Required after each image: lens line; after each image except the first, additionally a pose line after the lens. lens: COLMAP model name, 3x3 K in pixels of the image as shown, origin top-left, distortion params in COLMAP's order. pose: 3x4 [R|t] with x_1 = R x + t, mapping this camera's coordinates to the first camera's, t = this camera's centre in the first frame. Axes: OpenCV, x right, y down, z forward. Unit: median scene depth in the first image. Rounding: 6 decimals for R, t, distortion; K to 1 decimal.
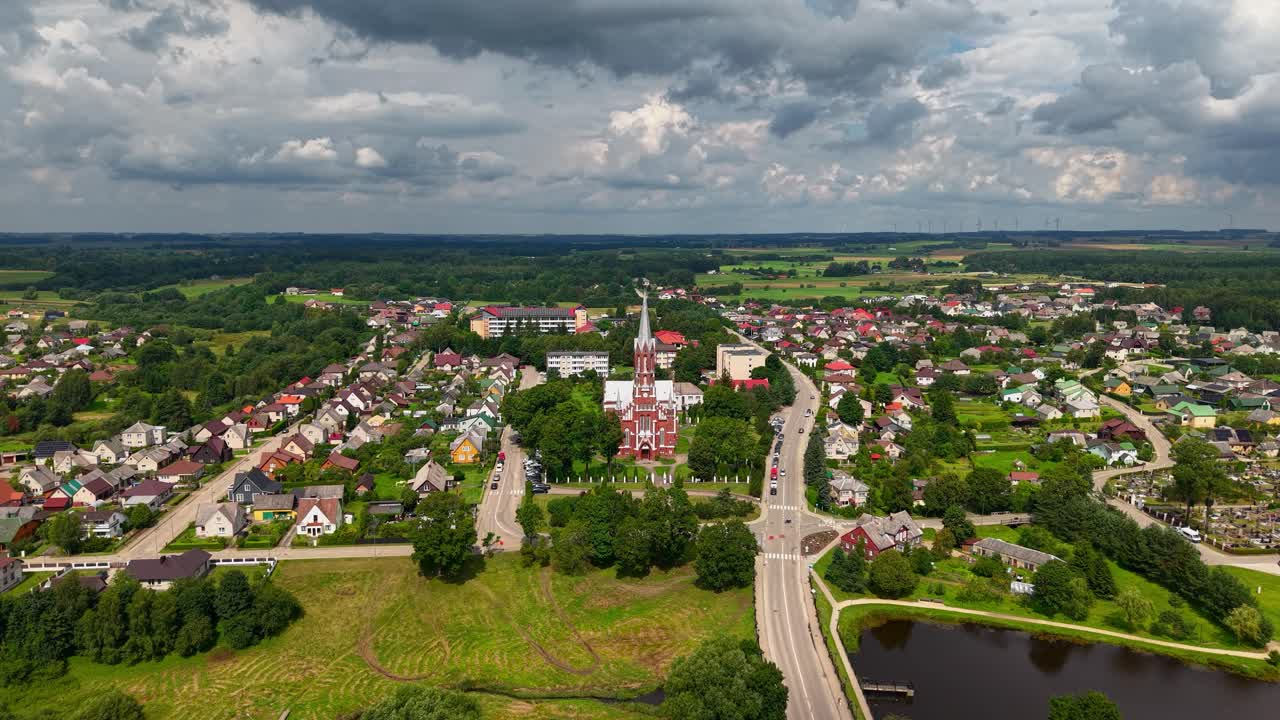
lens RADIAL K [[943.4, 0, 640.0], [0, 943.4, 360.0], [0, 0, 1]] dist [0.065106, -0.070967]
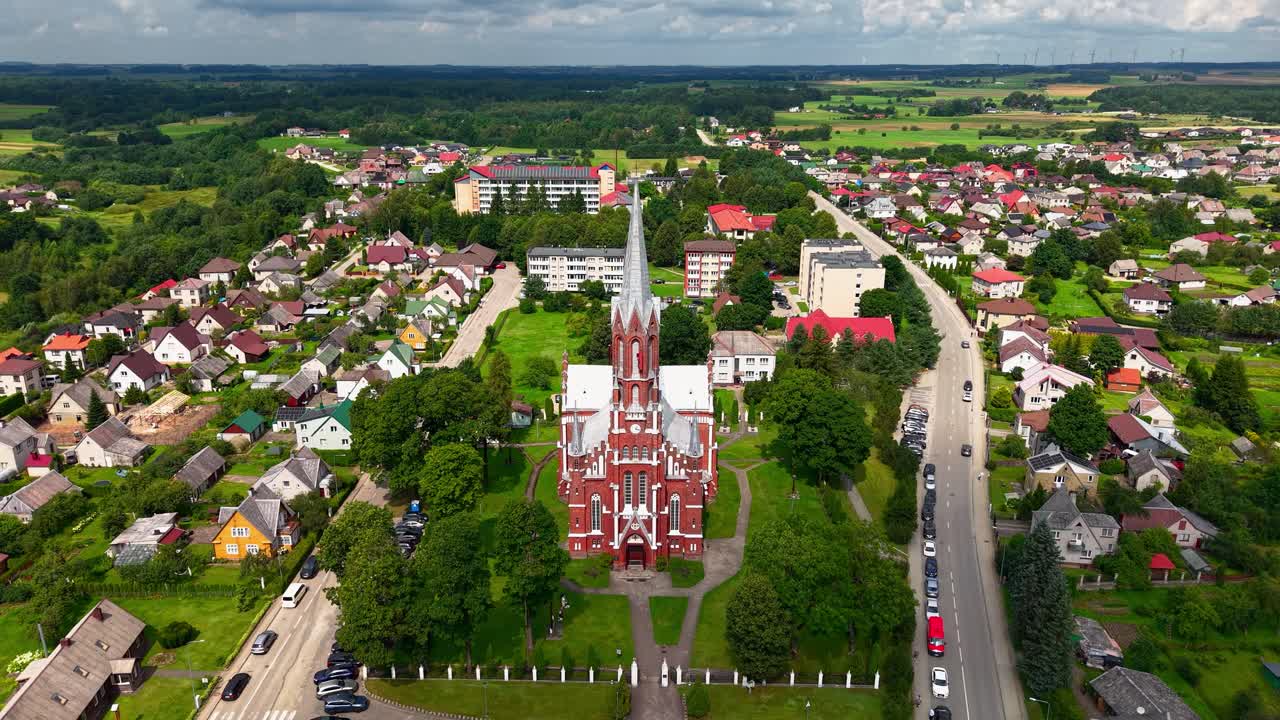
lens RADIAL K [[986.1, 0, 640.0], [0, 986.1, 360.0], [0, 0, 1]] dist [0.003139, 0.008080]
pose [[0.997208, 0.022564, -0.071188, 0.016935], [-0.011079, 0.987411, 0.157786, -0.027967], [0.073852, -0.156556, 0.984904, 0.244037]]
